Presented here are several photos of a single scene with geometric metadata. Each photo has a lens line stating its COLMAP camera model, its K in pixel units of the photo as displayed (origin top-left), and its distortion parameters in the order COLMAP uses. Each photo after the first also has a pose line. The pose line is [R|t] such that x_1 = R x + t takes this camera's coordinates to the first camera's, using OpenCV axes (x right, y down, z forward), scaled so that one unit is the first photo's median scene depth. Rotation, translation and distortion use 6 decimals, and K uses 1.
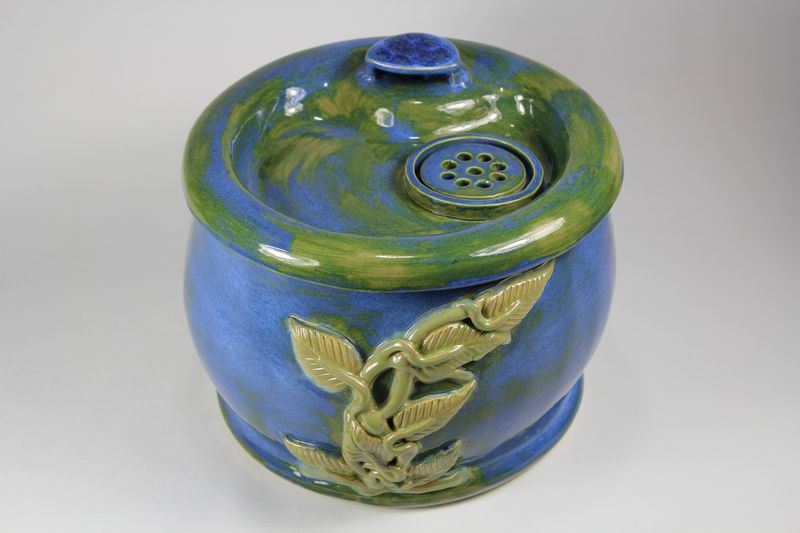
lens RADIAL K [[1681.9, 0, 400.7], [0, 1681.9, 265.9], [0, 0, 1]] dist [0.025237, 0.000000]
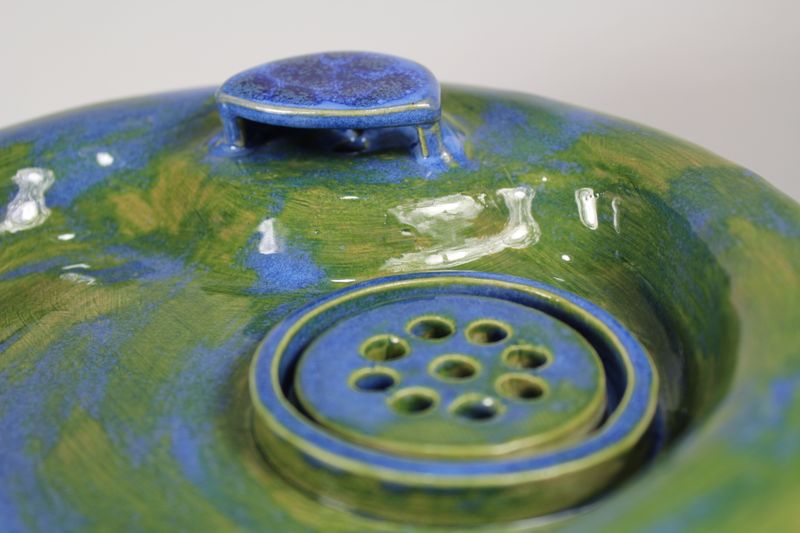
lens RADIAL K [[1144.8, 0, 393.7], [0, 1144.8, 268.3], [0, 0, 1]] dist [-0.049141, 0.000000]
pose [[0.995859, 0.019092, -0.088889, 0.050660], [-0.032076, 0.988612, -0.147025, -0.040812], [0.085070, 0.149268, 0.985131, 0.746768]]
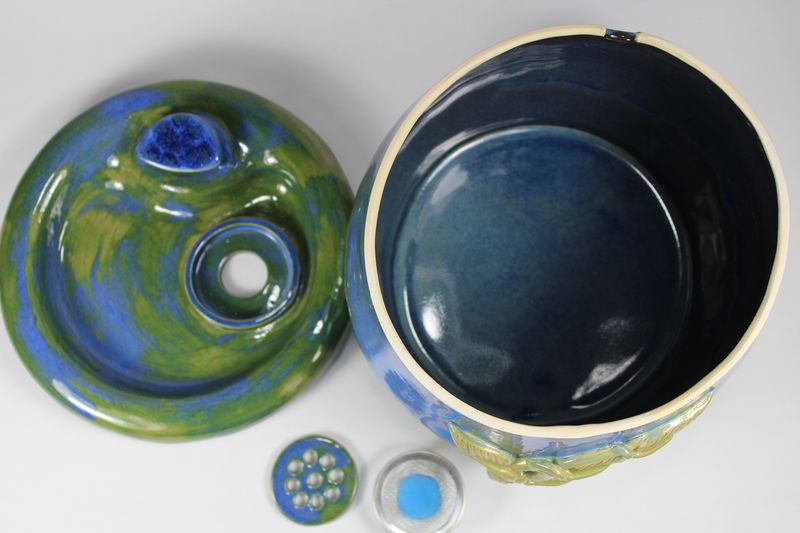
lens RADIAL K [[1248.4, 0, 399.7], [0, 1248.4, 266.0], [0, 0, 1]] dist [-0.009643, 0.000000]
pose [[0.998168, -0.060039, -0.007516, 0.158577], [0.048470, 0.719035, 0.693282, -0.654105], [-0.036220, -0.692376, 0.720627, 0.351166]]
